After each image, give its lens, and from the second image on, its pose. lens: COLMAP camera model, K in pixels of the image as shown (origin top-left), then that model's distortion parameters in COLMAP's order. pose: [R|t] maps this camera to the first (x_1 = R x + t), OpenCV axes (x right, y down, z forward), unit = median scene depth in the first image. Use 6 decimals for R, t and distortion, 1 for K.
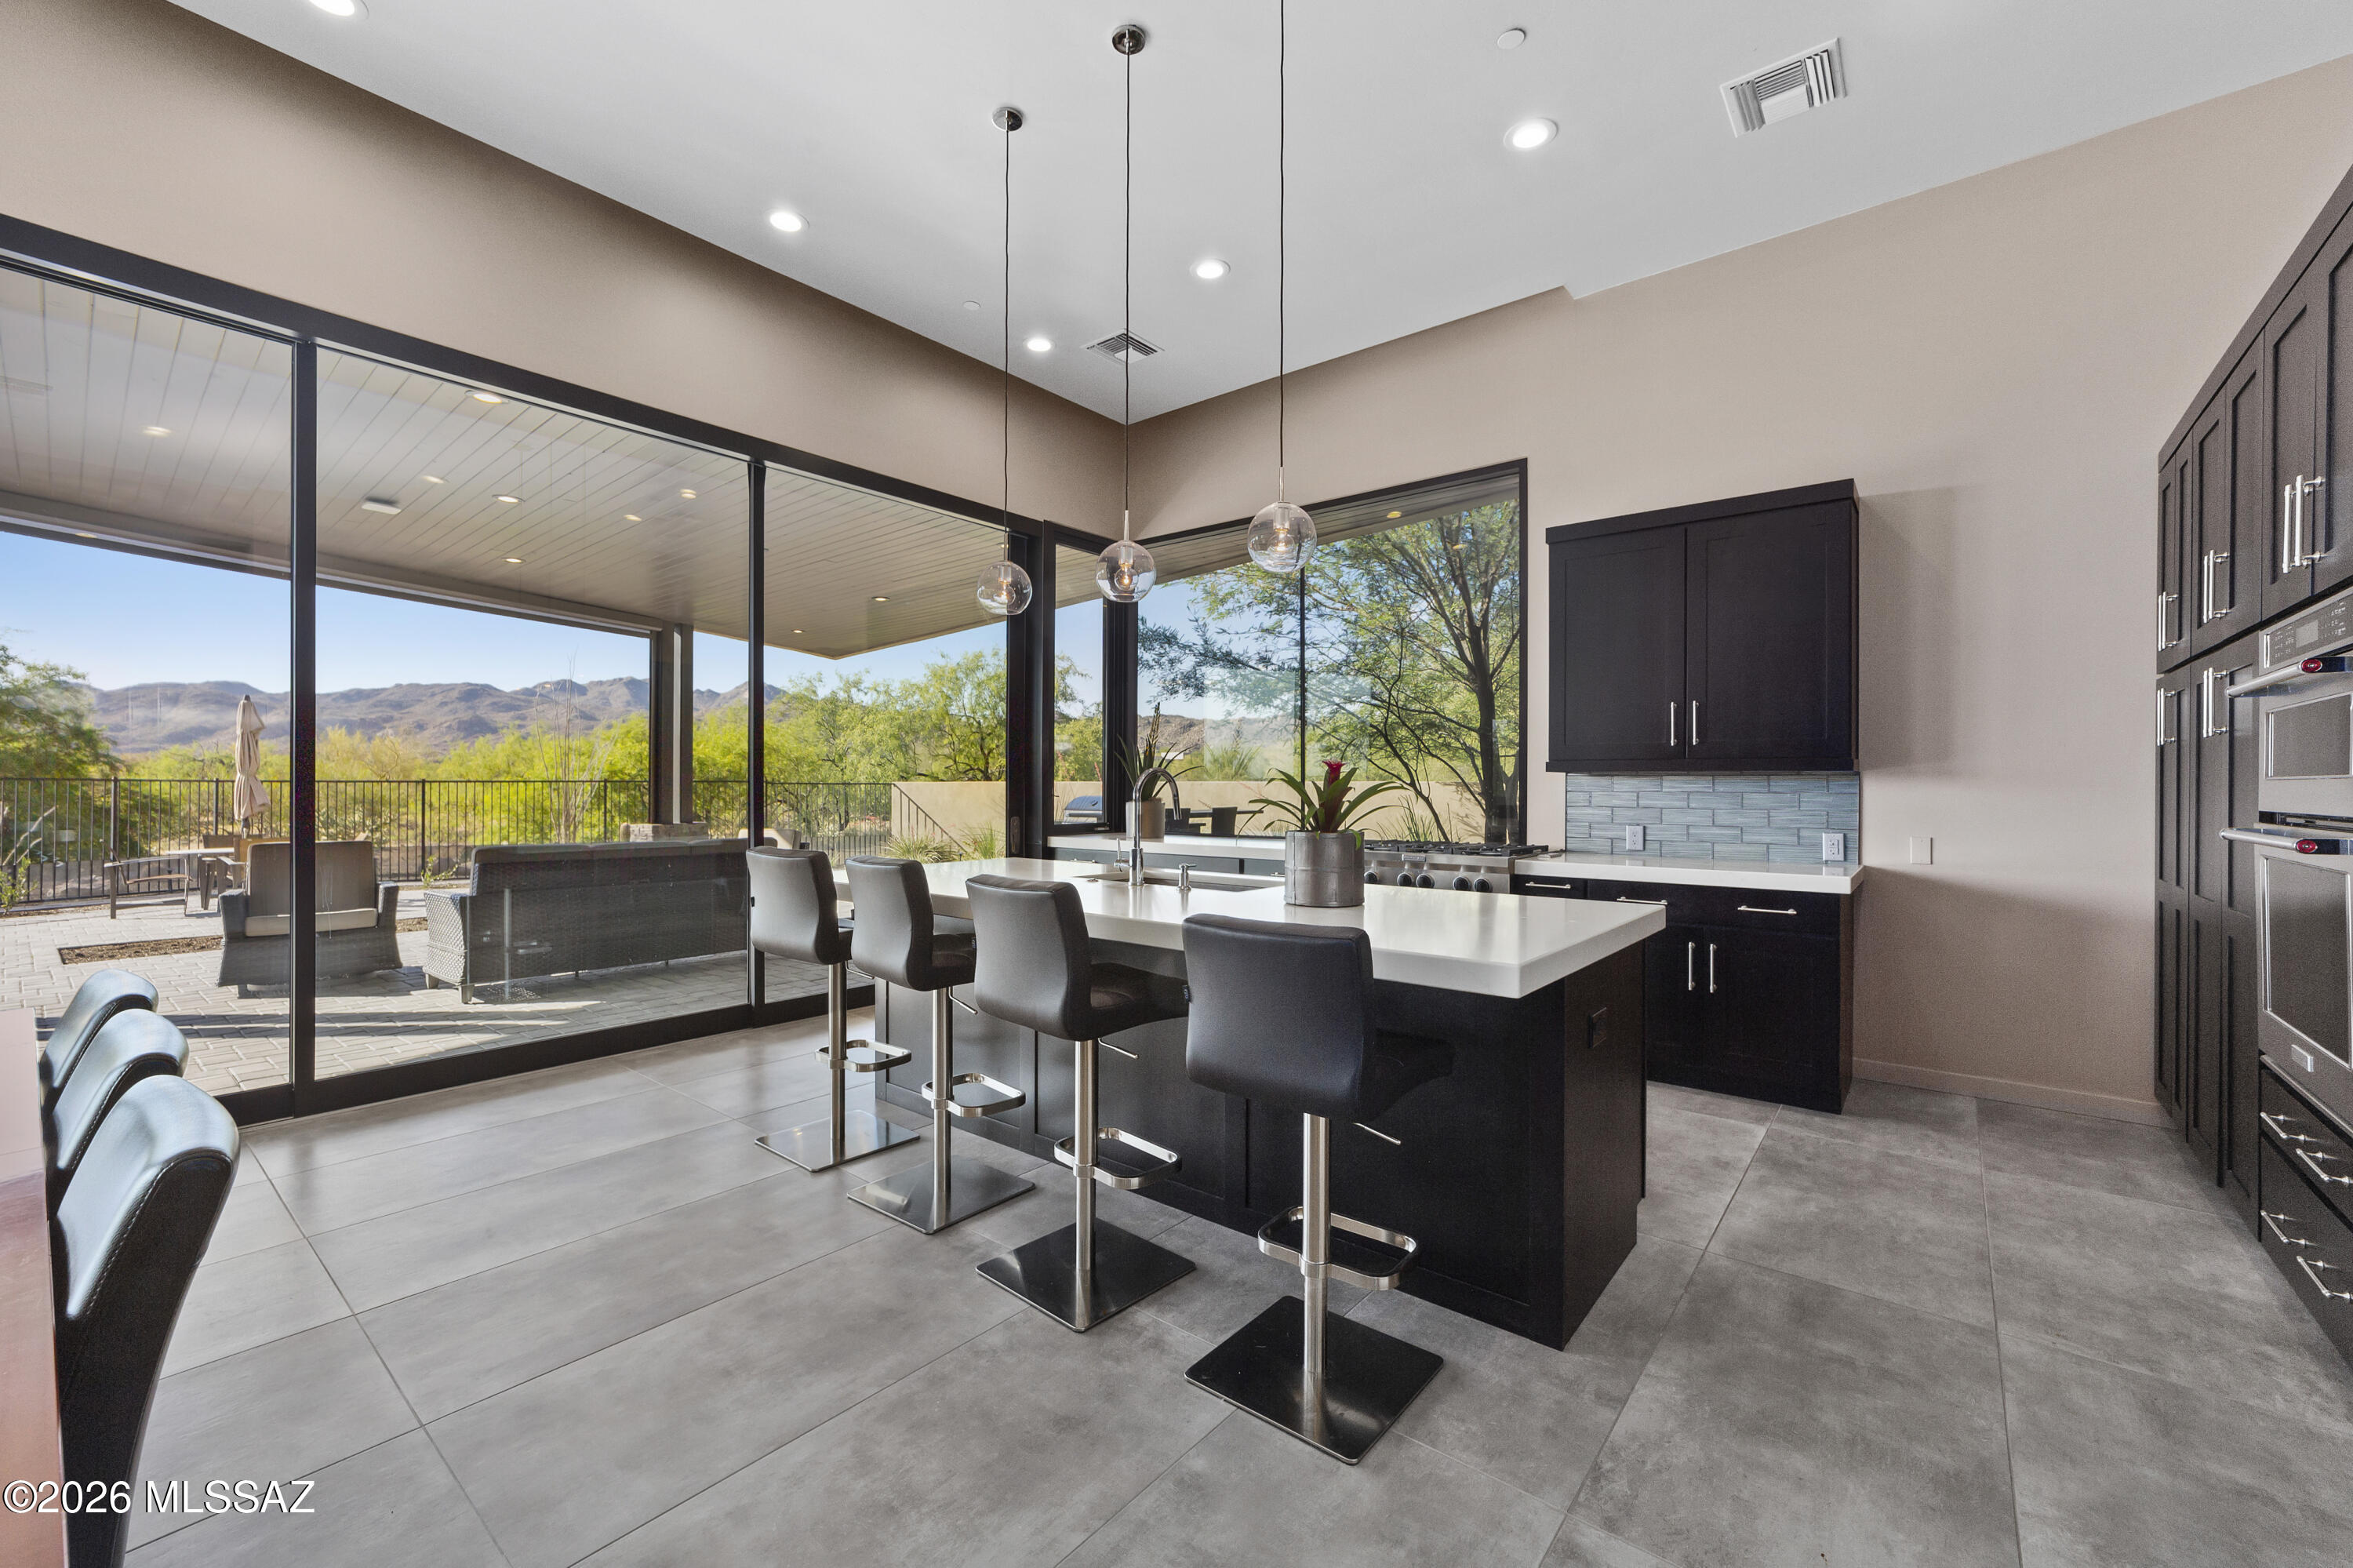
lens RADIAL K [[962.1, 0, 1155.4], [0, 962.1, 780.2], [0, 0, 1]] dist [-0.011656, 0.006622]
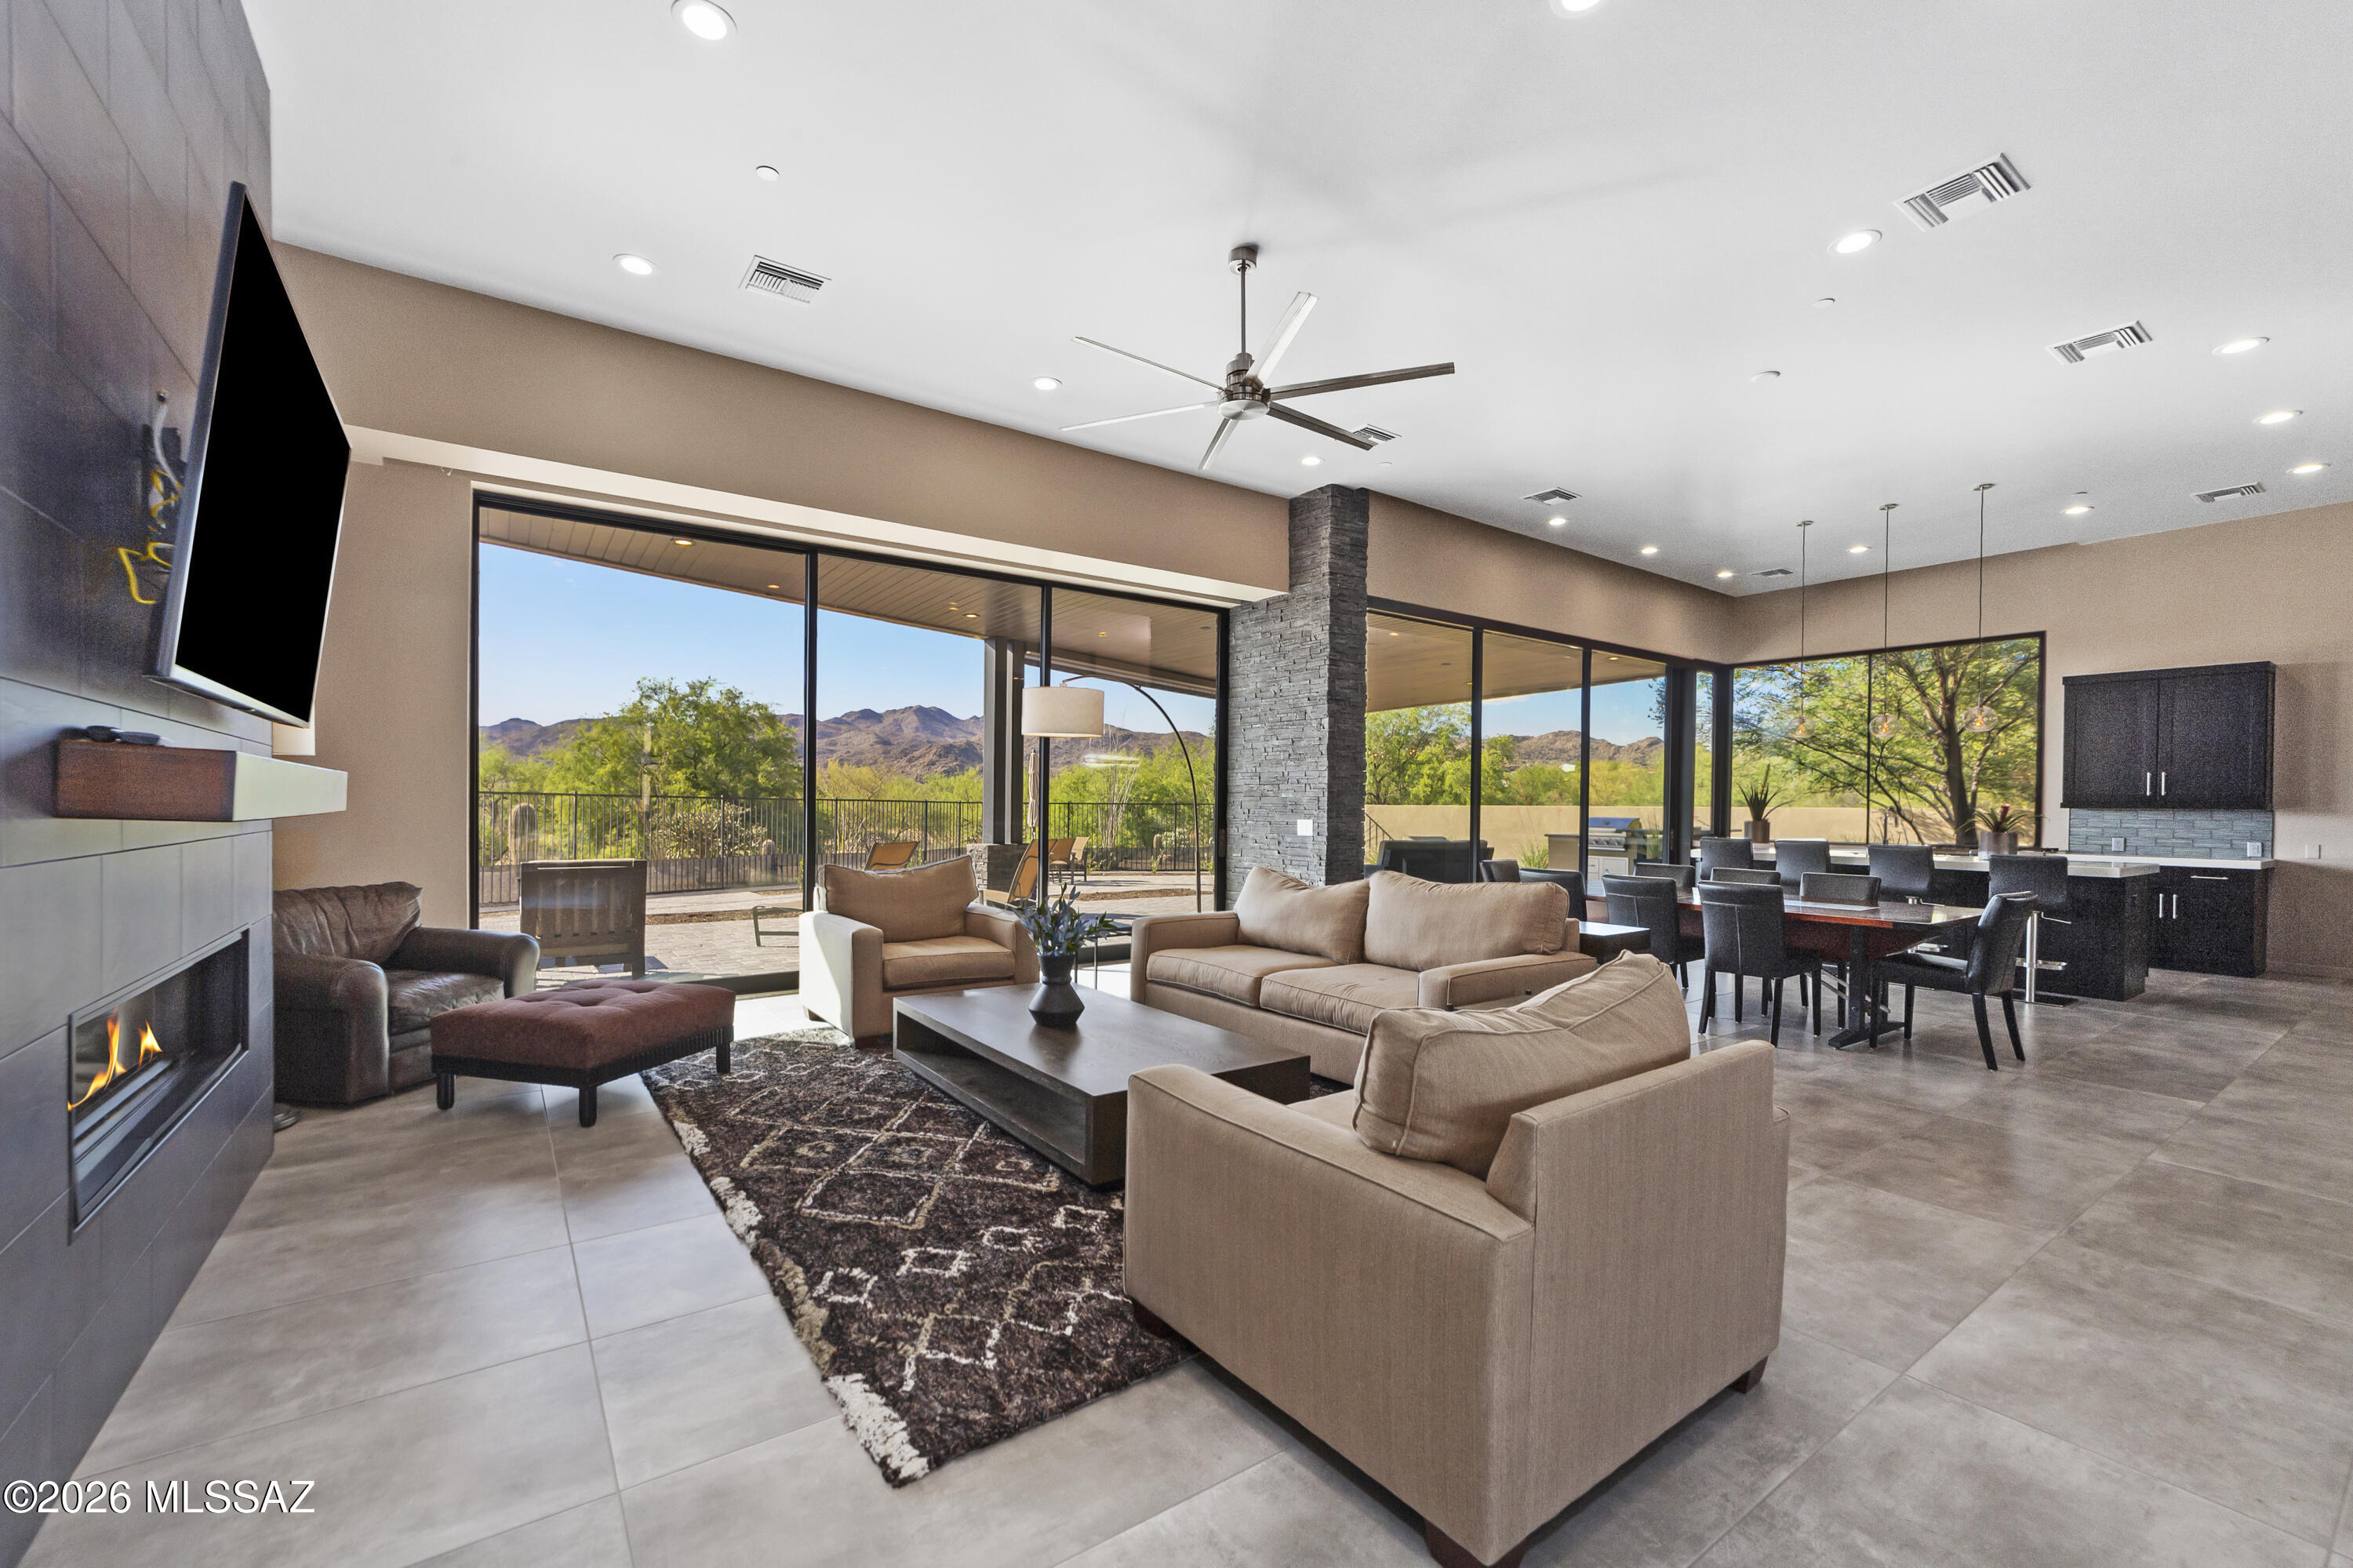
lens RADIAL K [[962.1, 0, 1152.7], [0, 962.1, 804.7], [0, 0, 1]] dist [-0.011656, 0.006622]
pose [[0.967827, 0.007342, -0.251508, -0.811136], [-0.006478, 0.999970, 0.004260, -0.010753], [0.251531, -0.002494, 0.967846, -1.210879]]
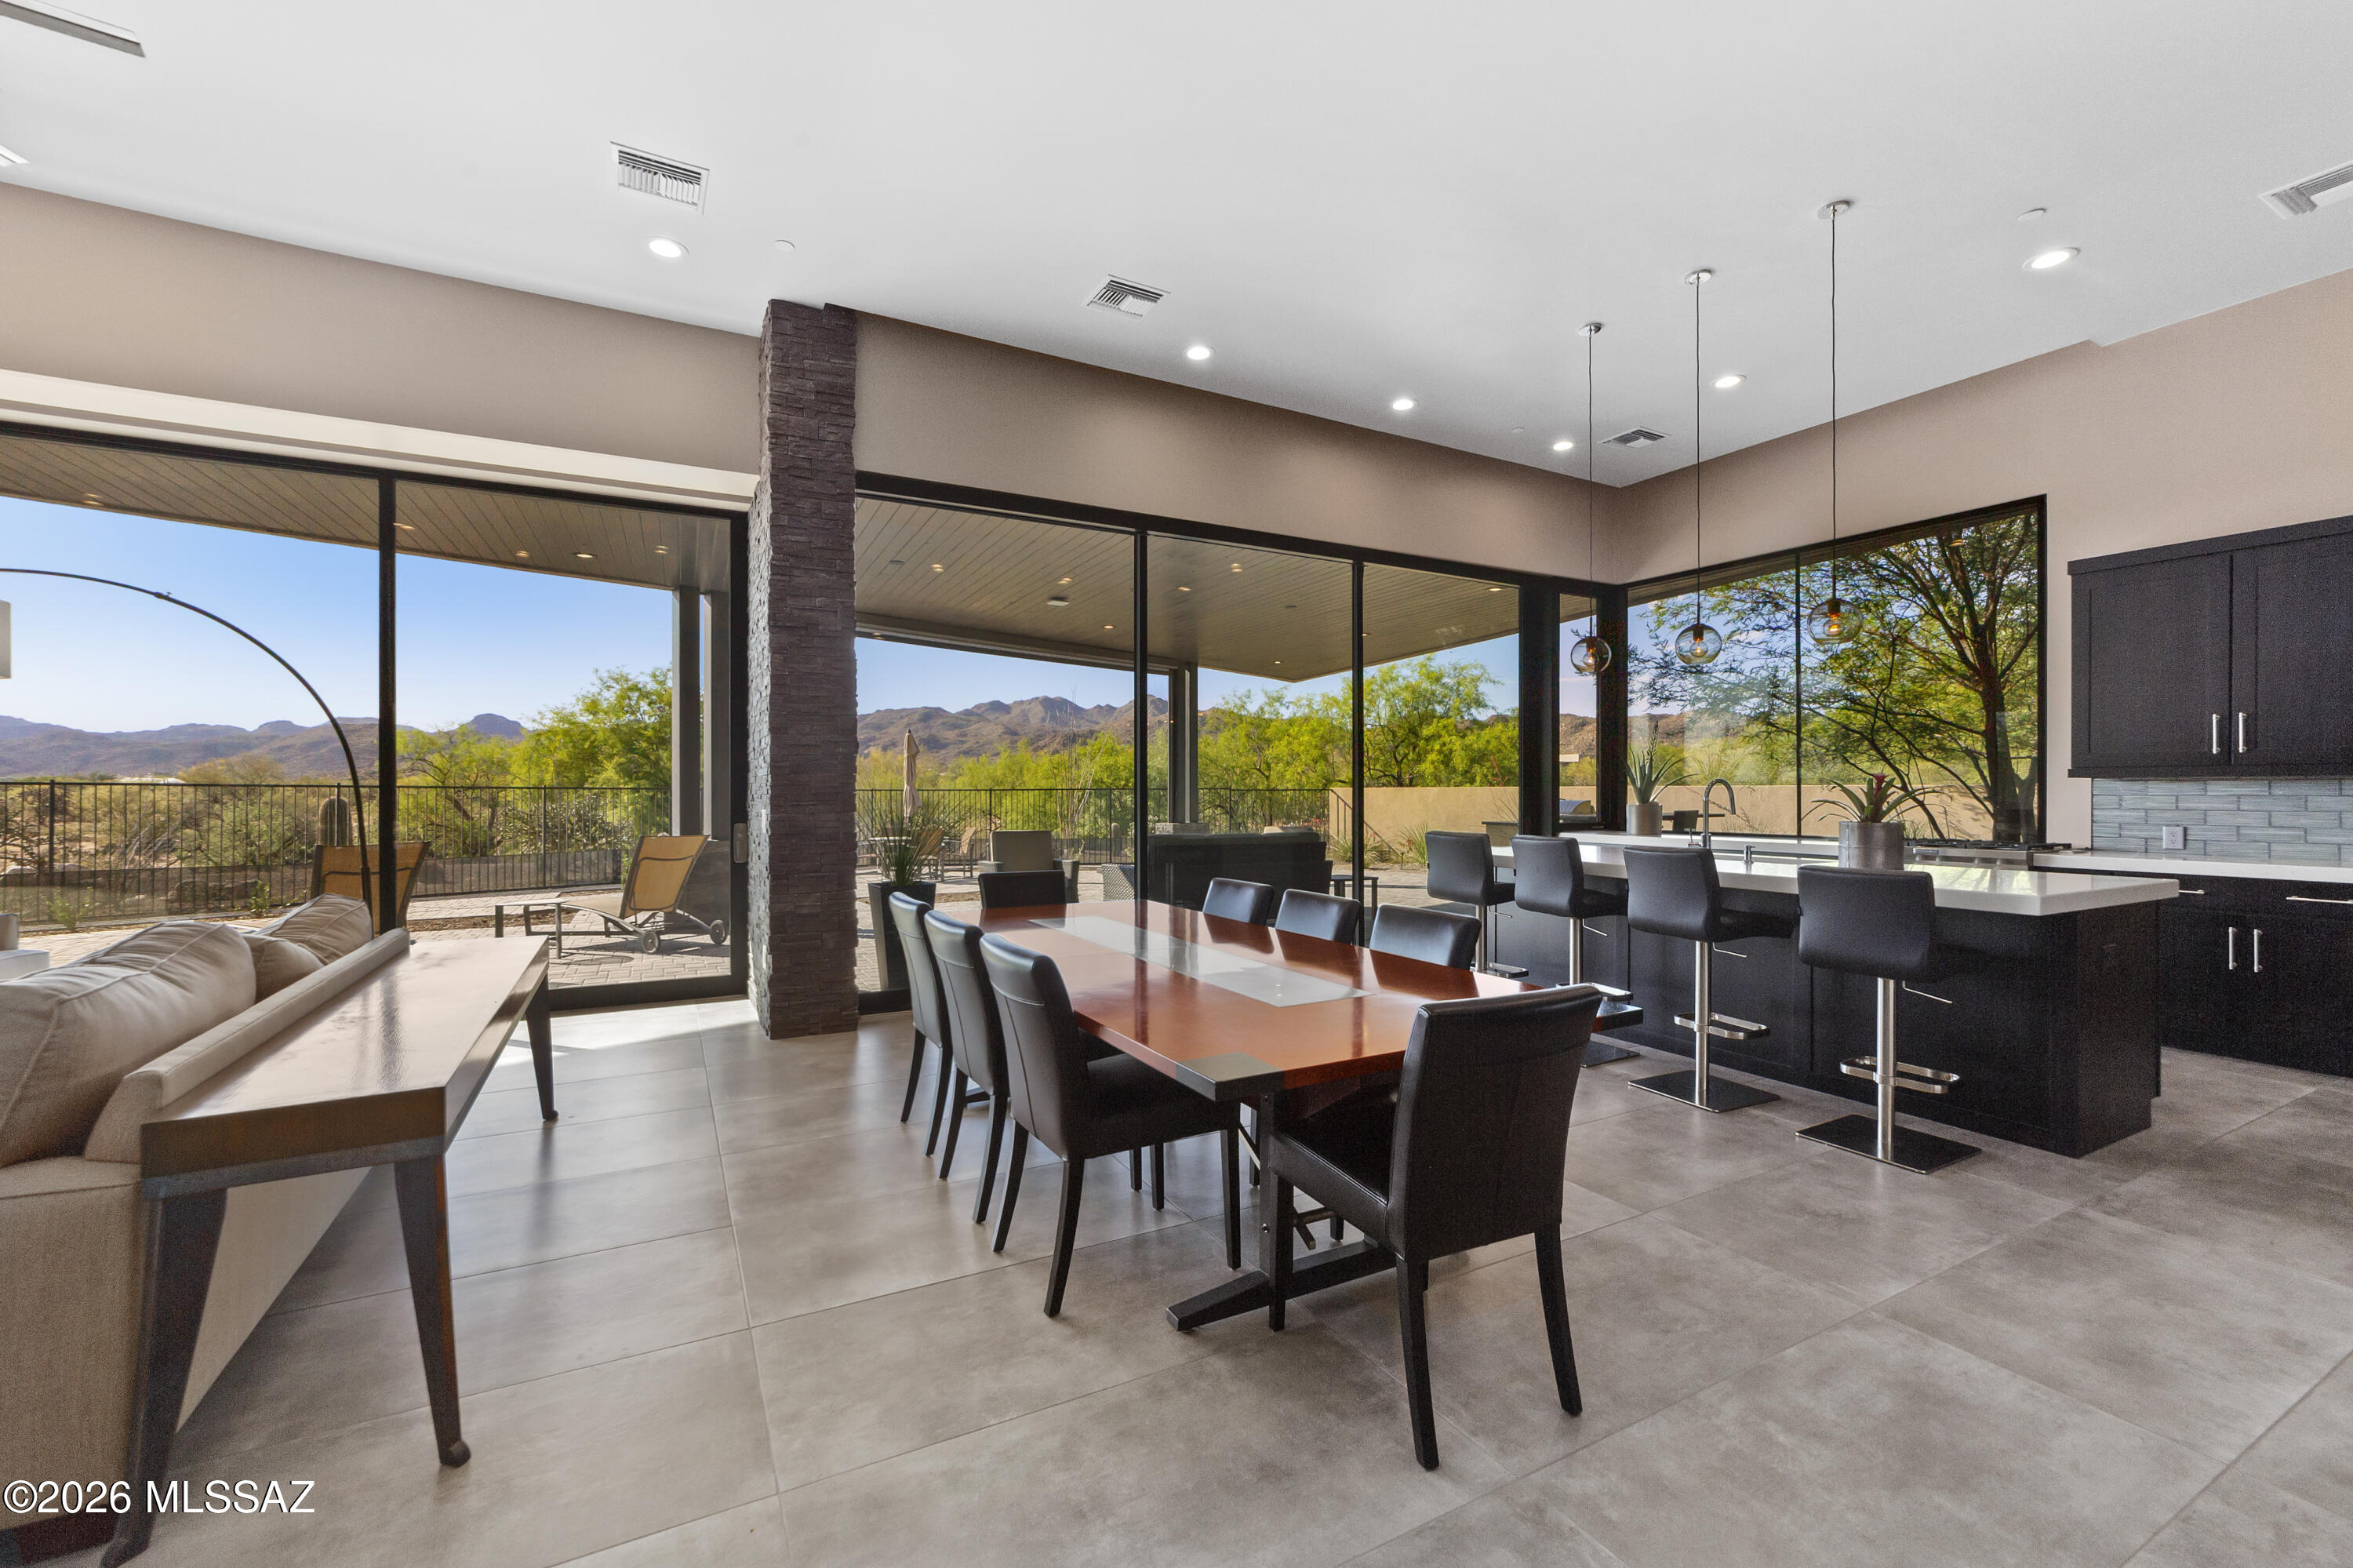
lens RADIAL K [[962.1, 0, 1164.3], [0, 962.1, 790.2], [0, 0, 1]] dist [-0.011656, 0.006622]
pose [[0.930078, -0.004287, -0.367337, -0.166609], [0.006065, 0.999975, 0.003687, -0.004161], [0.367312, -0.005657, 0.930080, -0.432738]]
